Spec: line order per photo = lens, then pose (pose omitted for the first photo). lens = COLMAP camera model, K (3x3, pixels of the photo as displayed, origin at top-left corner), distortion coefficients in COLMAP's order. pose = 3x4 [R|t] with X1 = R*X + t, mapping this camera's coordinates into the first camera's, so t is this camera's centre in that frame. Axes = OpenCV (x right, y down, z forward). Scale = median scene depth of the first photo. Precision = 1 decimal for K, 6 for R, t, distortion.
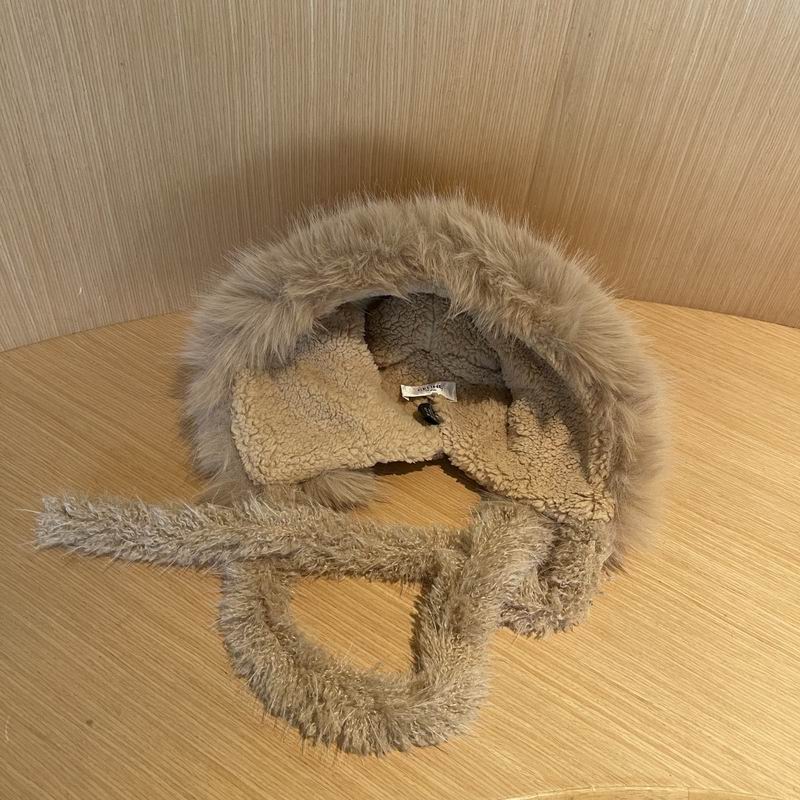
lens RADIAL K [[815.2, 0, 399.4], [0, 815.2, 407.0], [0, 0, 1]] dist [0.021924, 0.000000]
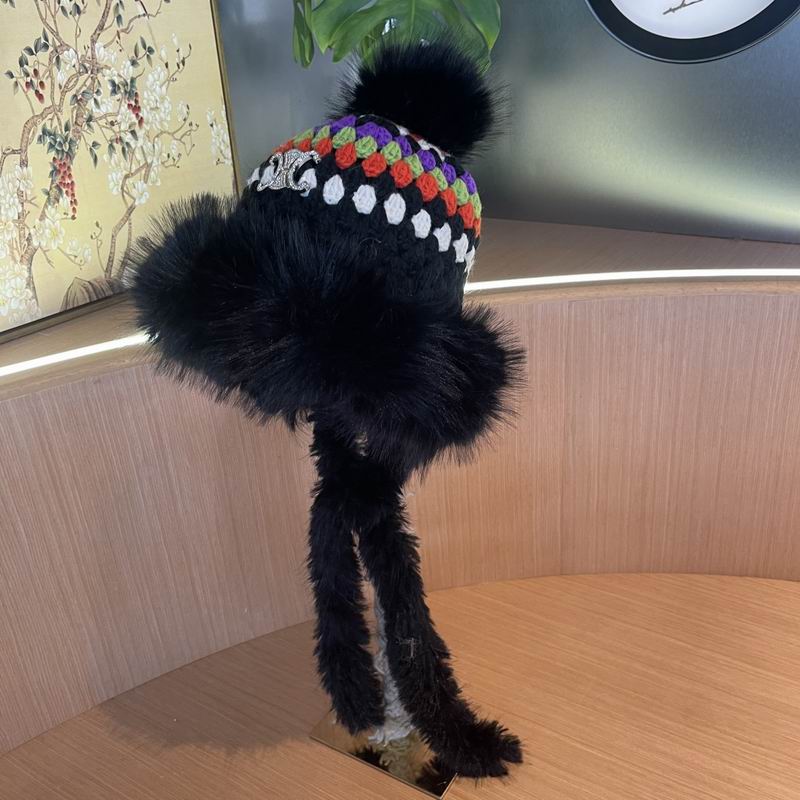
lens RADIAL K [[815.2, 0, 399.7], [0, 815.2, 410.5], [0, 0, 1]] dist [0.021924, 0.000000]
pose [[0.988411, -0.128372, -0.081019, 0.024037], [0.090340, 0.926354, -0.365660, 0.079033], [0.121993, 0.354104, 0.927215, -0.397553]]
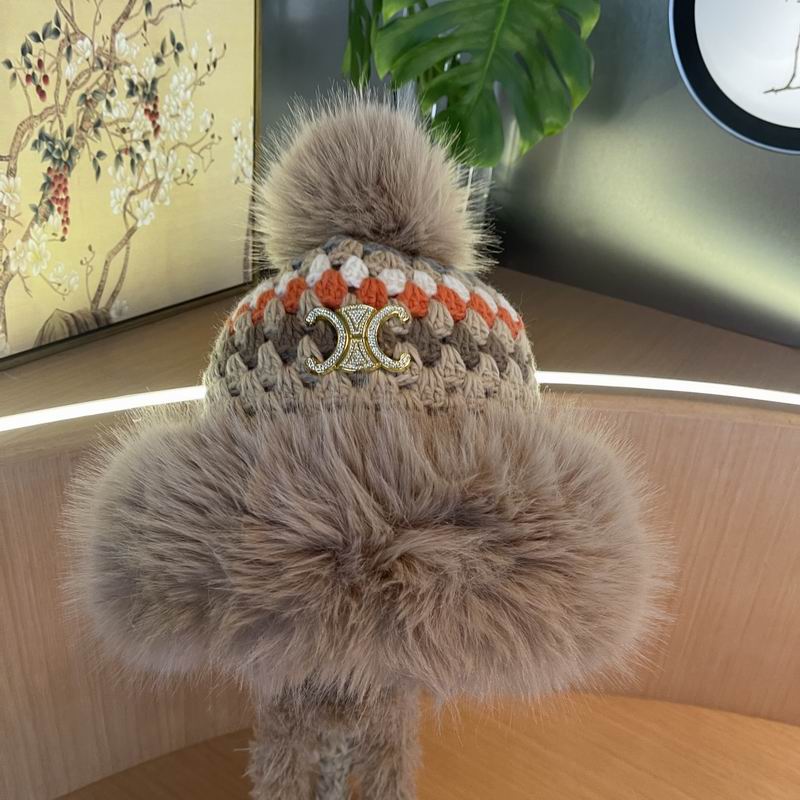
lens RADIAL K [[815.2, 0, 397.3], [0, 815.2, 408.2], [0, 0, 1]] dist [0.021924, 0.000000]
pose [[0.999939, 0.001973, -0.010824, -0.109239], [-0.005420, 0.944497, -0.328476, -0.178055], [0.009575, 0.328515, 0.944450, -0.296653]]
